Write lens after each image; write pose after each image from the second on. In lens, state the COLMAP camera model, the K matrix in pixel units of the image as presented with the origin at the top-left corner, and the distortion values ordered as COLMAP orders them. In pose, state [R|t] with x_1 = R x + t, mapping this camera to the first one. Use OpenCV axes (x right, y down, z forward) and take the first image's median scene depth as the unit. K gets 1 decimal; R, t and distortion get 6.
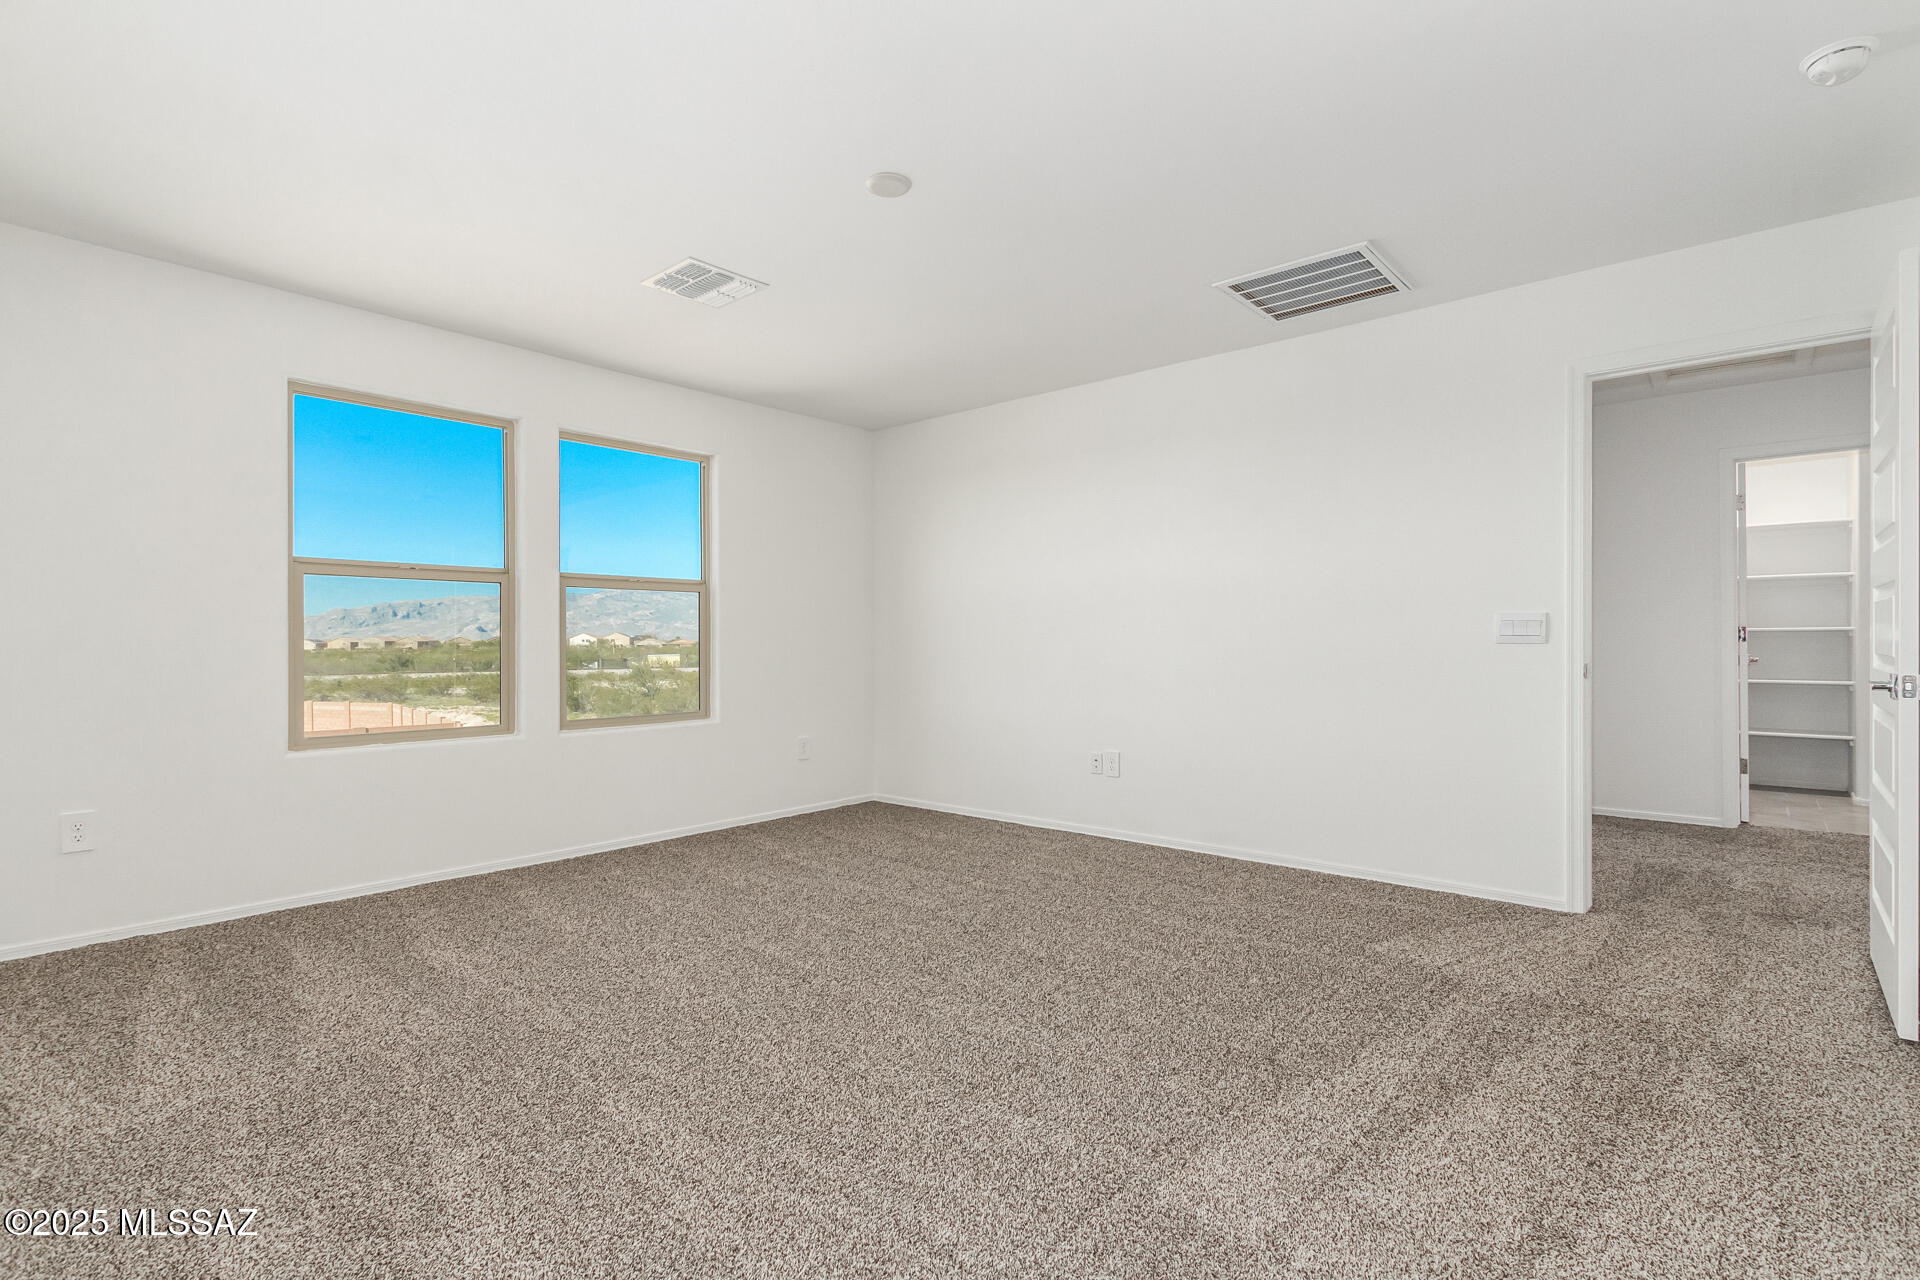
lens RADIAL K [[910.7, 0, 974.7], [0, 910.7, 644.2], [0, 0, 1]] dist [0.017089, -0.007234]
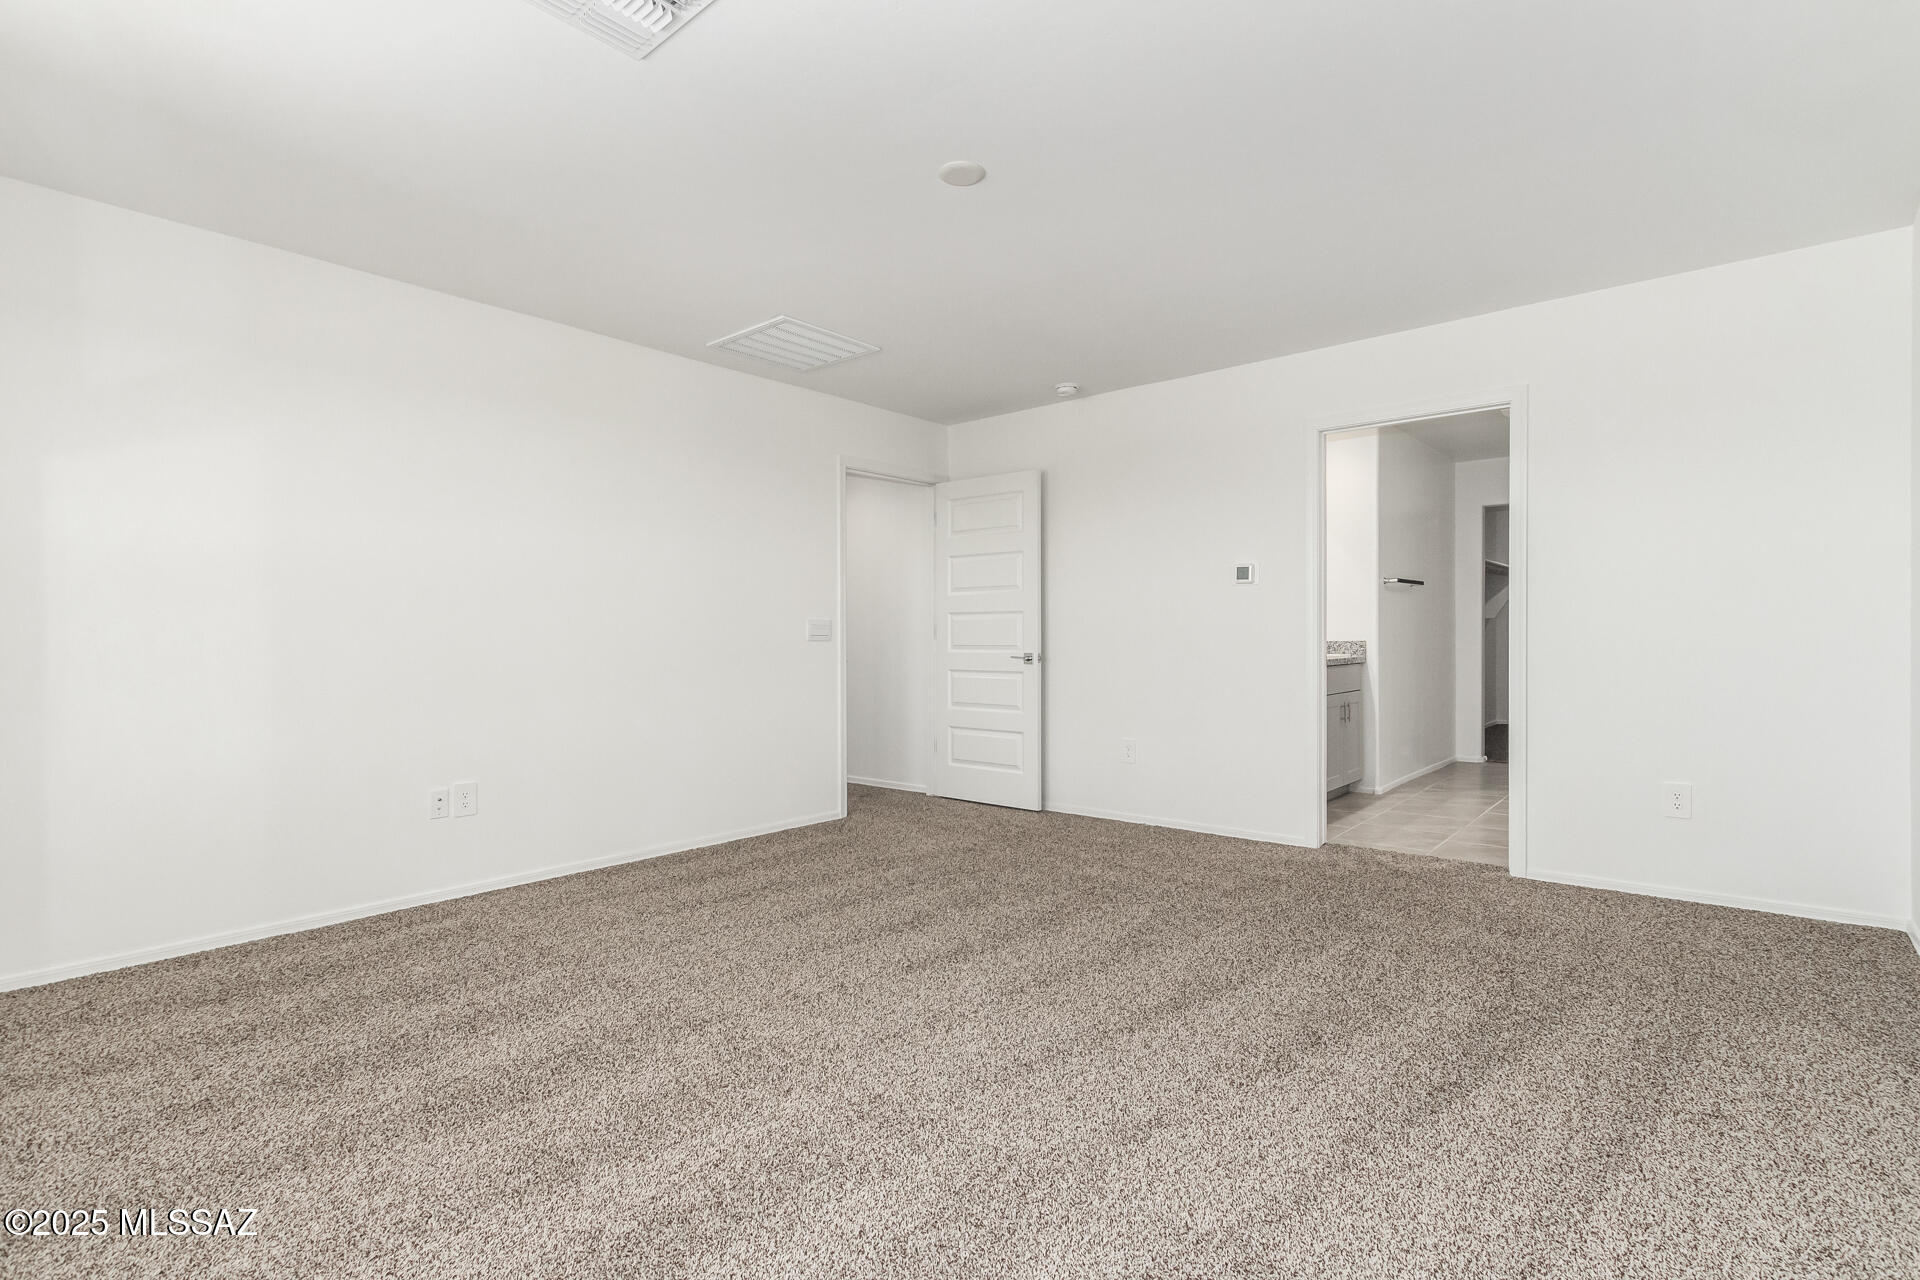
lens RADIAL K [[910.7, 0, 979.7], [0, 910.7, 647.3], [0, 0, 1]] dist [0.017089, -0.007234]
pose [[-0.009289, -0.011089, 0.999895, -0.698653], [0.005550, 0.999923, 0.011141, -0.004243], [-0.999941, 0.005653, -0.009227, 0.637139]]
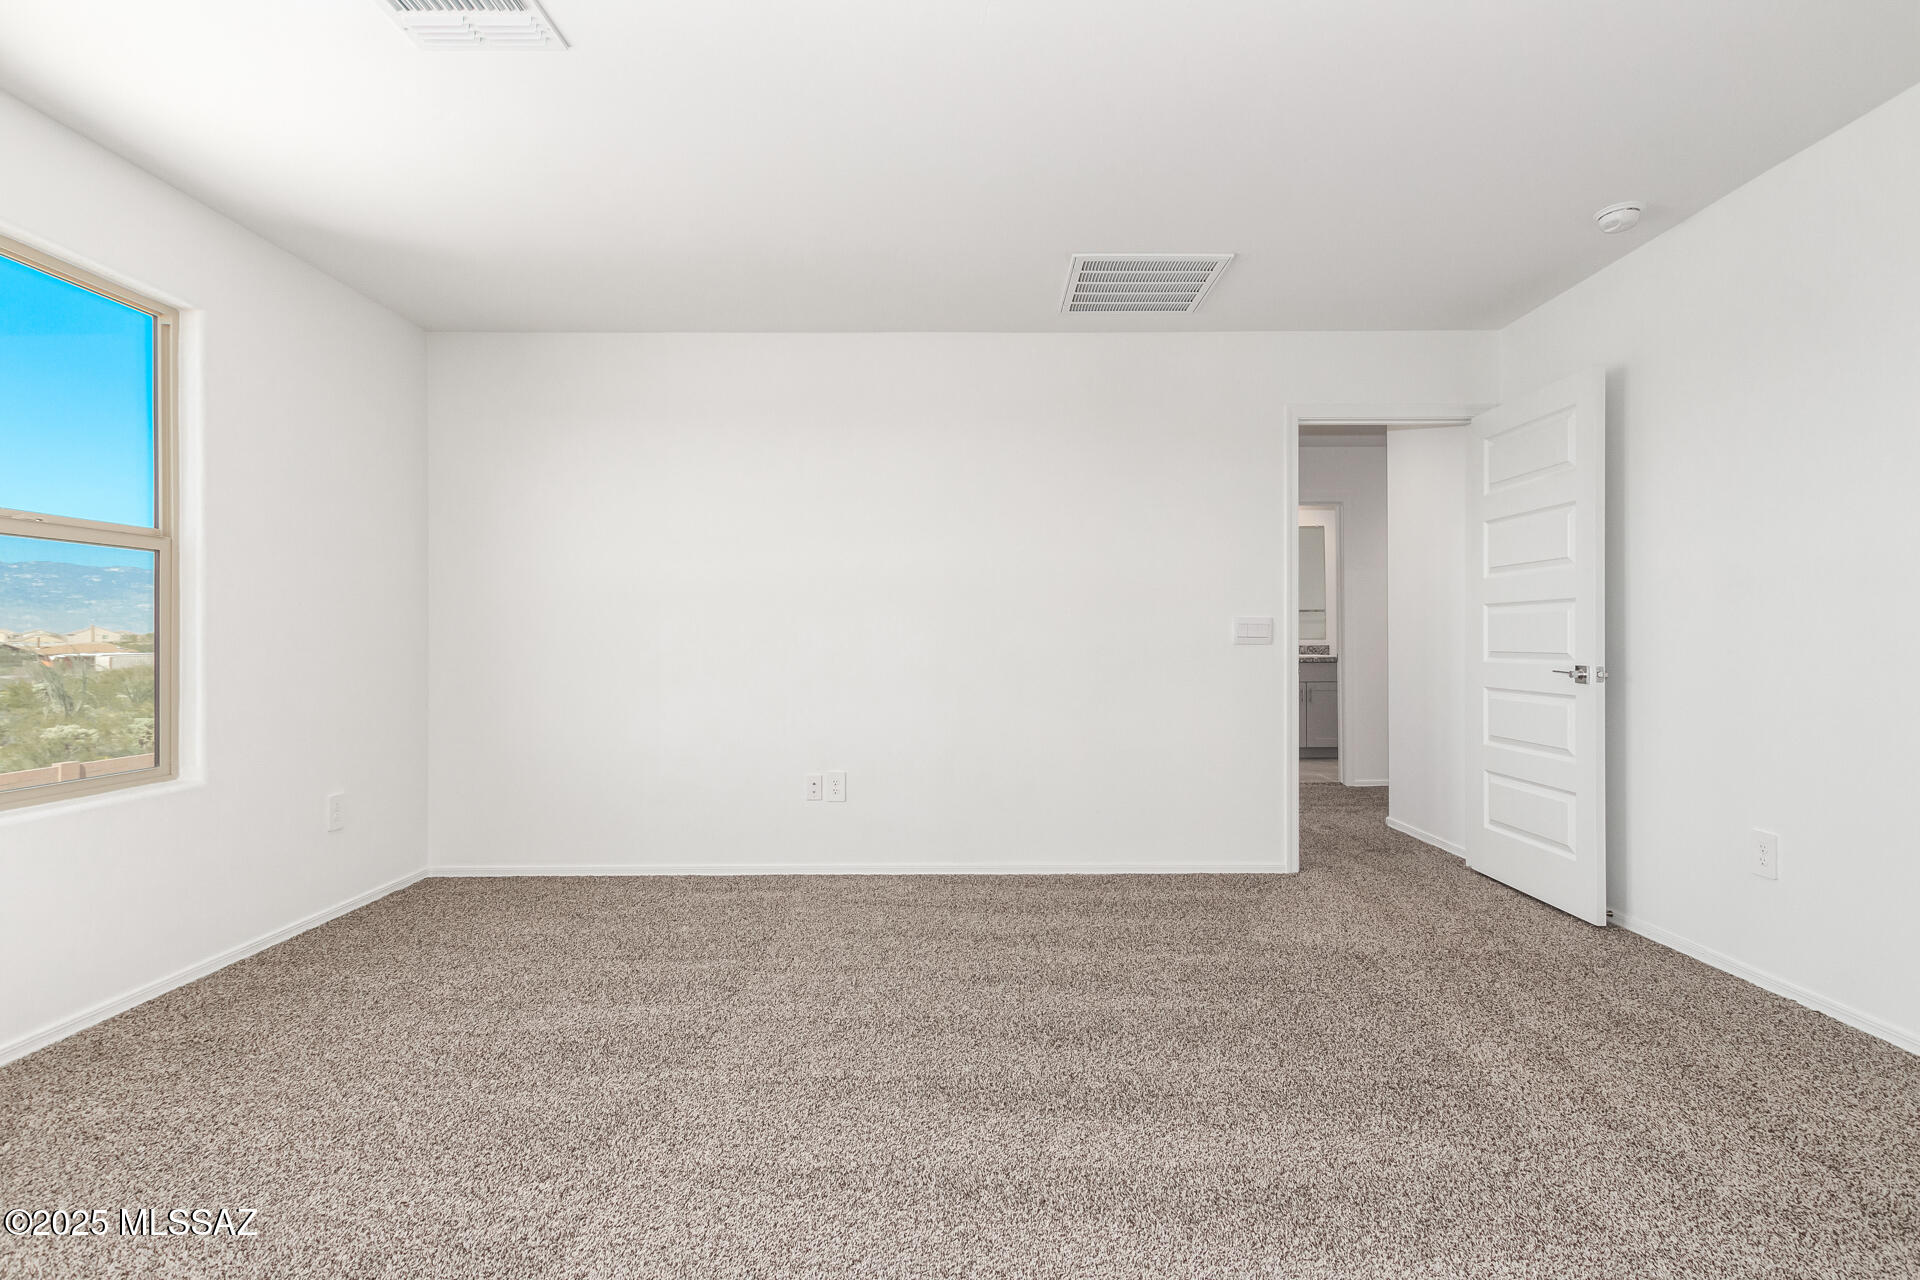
lens RADIAL K [[910.7, 0, 977.4], [0, 910.7, 639.9], [0, 0, 1]] dist [0.017089, -0.007234]
pose [[0.758156, 0.003328, 0.652064, -0.338005], [0.000892, 0.999981, -0.006142, 0.000578], [-0.652072, 0.005238, 0.758139, 0.302481]]
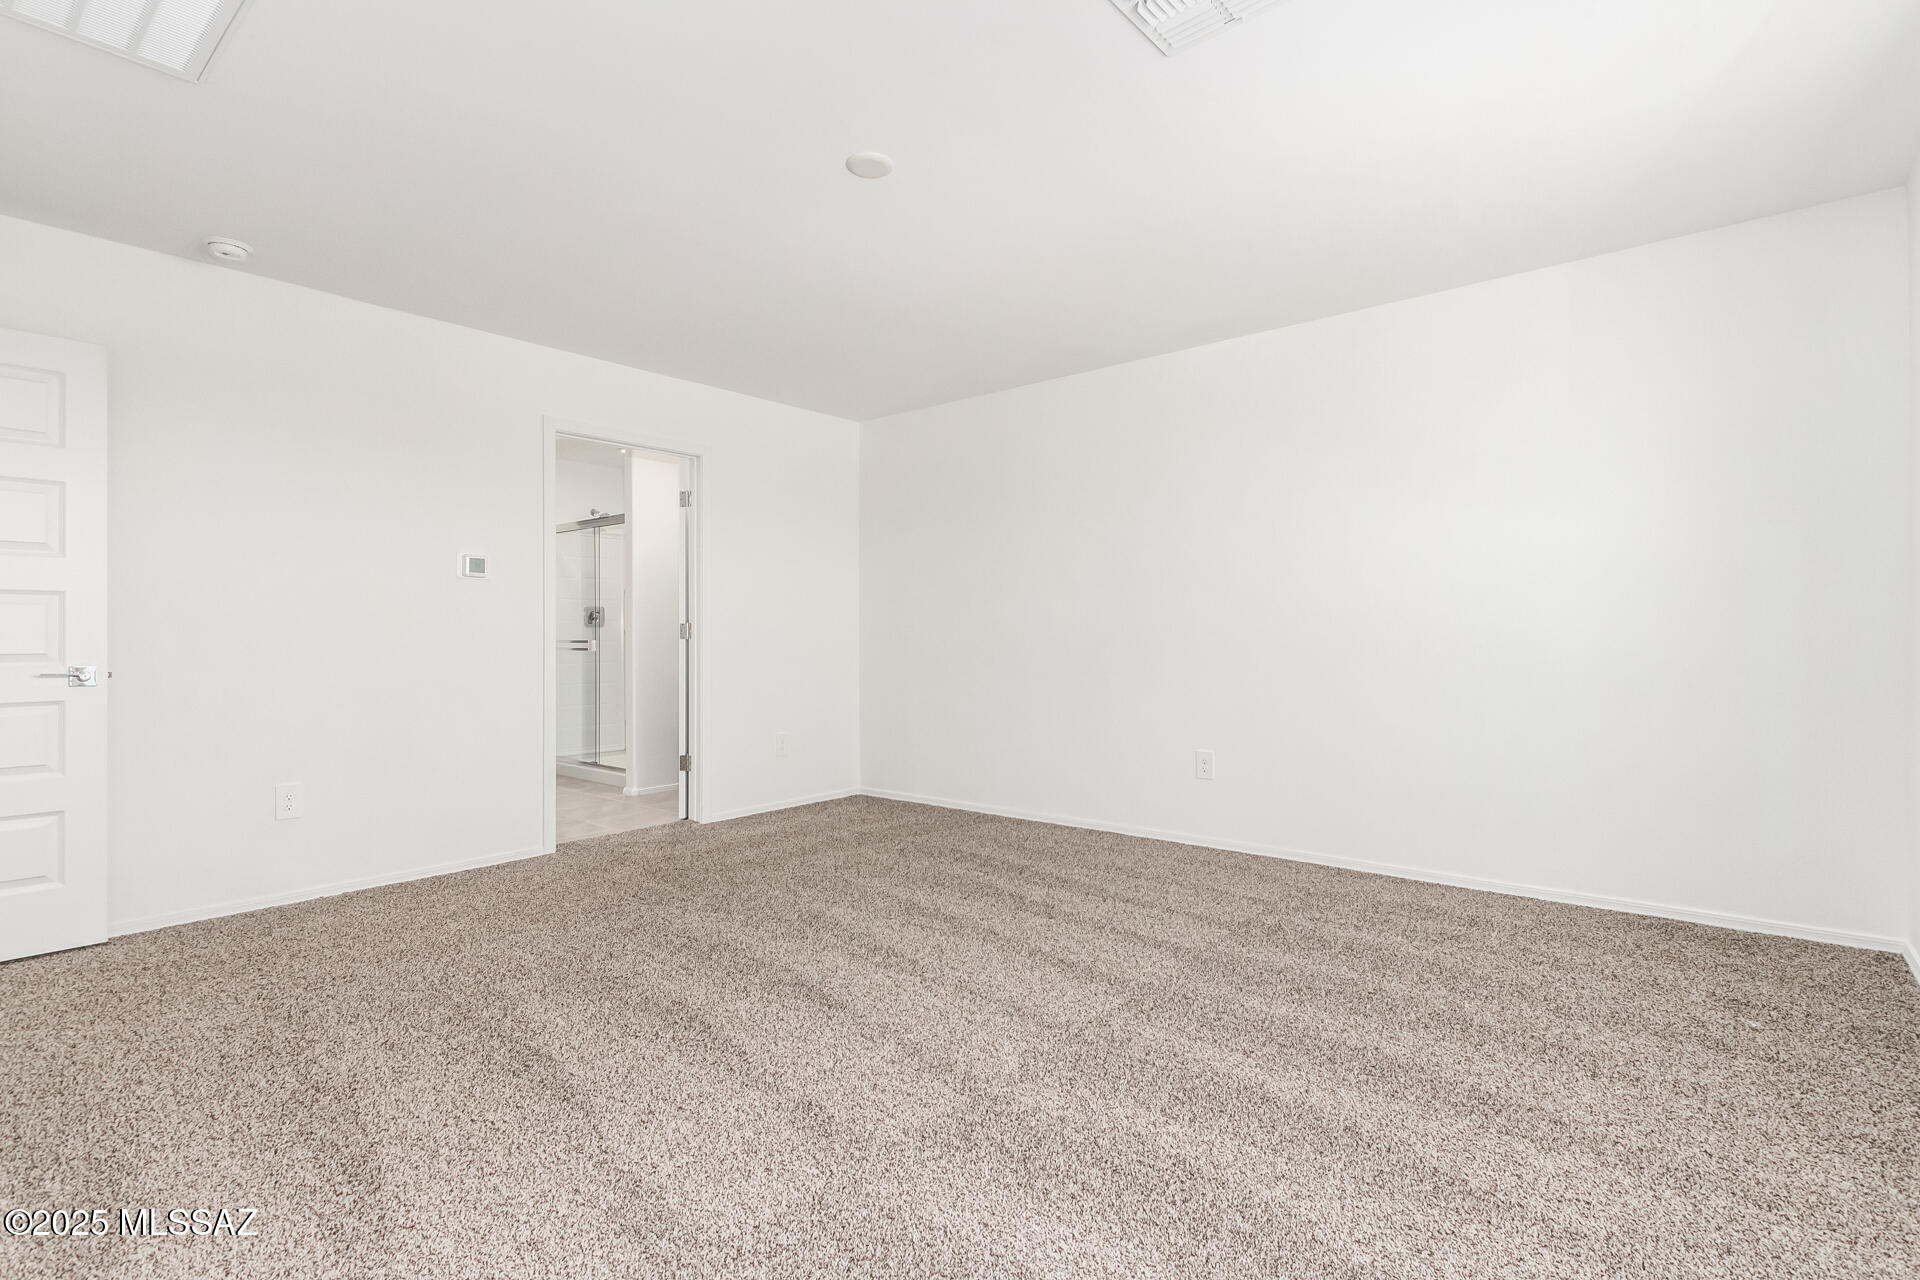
lens RADIAL K [[910.7, 0, 963.8], [0, 910.7, 642.1], [0, 0, 1]] dist [0.017089, -0.007234]
pose [[-0.999968, 0.003230, -0.007343, -0.119986], [0.003200, 0.999986, 0.004149, -0.001301], [0.007356, 0.004126, -0.999964, 1.272085]]
